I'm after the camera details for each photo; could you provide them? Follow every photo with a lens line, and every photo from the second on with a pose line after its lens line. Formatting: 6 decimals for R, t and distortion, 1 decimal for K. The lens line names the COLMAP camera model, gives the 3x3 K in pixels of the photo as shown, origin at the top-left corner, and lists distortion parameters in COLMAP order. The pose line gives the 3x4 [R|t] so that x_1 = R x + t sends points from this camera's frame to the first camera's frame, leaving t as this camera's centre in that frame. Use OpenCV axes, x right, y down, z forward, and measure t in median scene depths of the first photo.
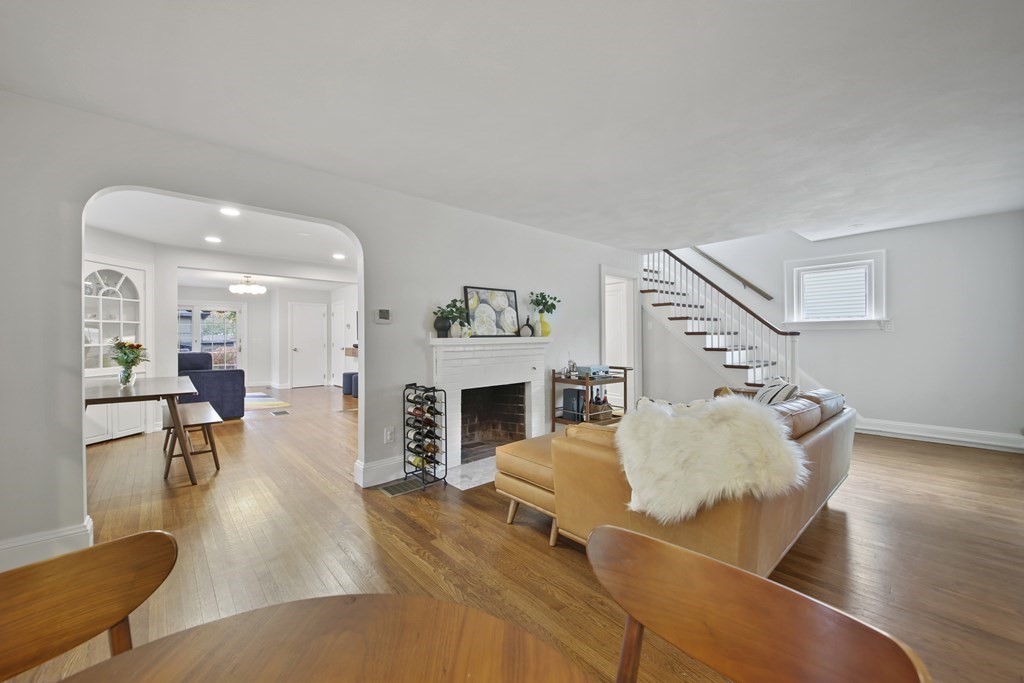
lens RADIAL K [[405.6, 0, 512.0], [0, 405.6, 341.5], [0, 0, 1]] dist [-0.001329, -0.000114]
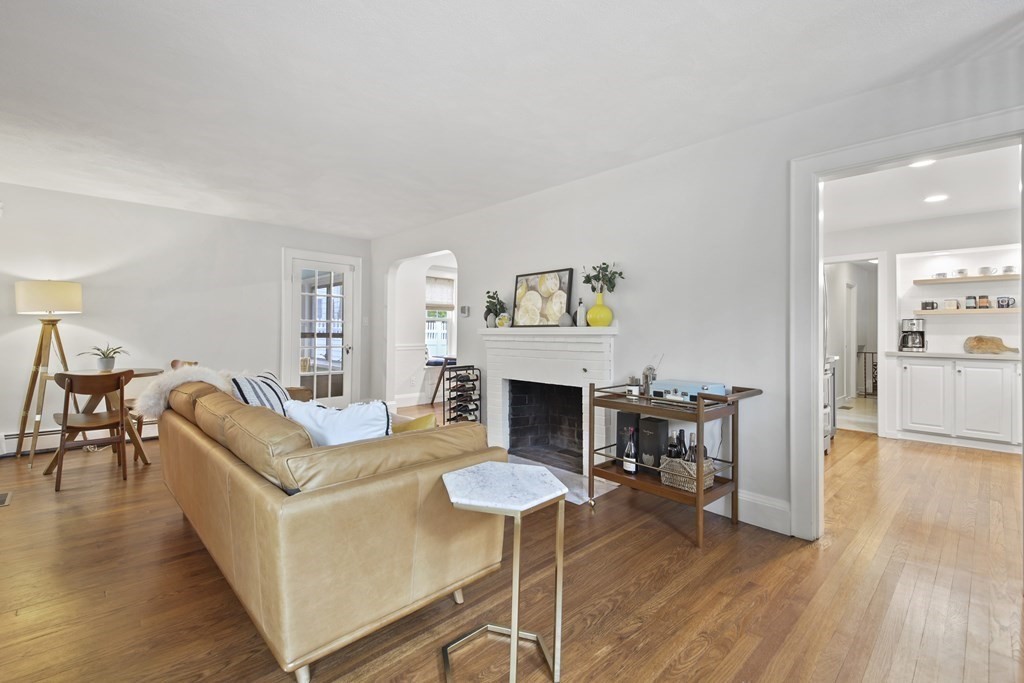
lens RADIAL K [[449.4, 0, 511.2], [0, 449.4, 329.8], [0, 0, 1]] dist [-0.001419, -0.000433]
pose [[0.028803, 0.003126, -0.999580, 0.868213], [-0.014601, 0.999890, 0.002706, -0.006574], [0.999478, 0.014517, 0.028846, 0.850080]]
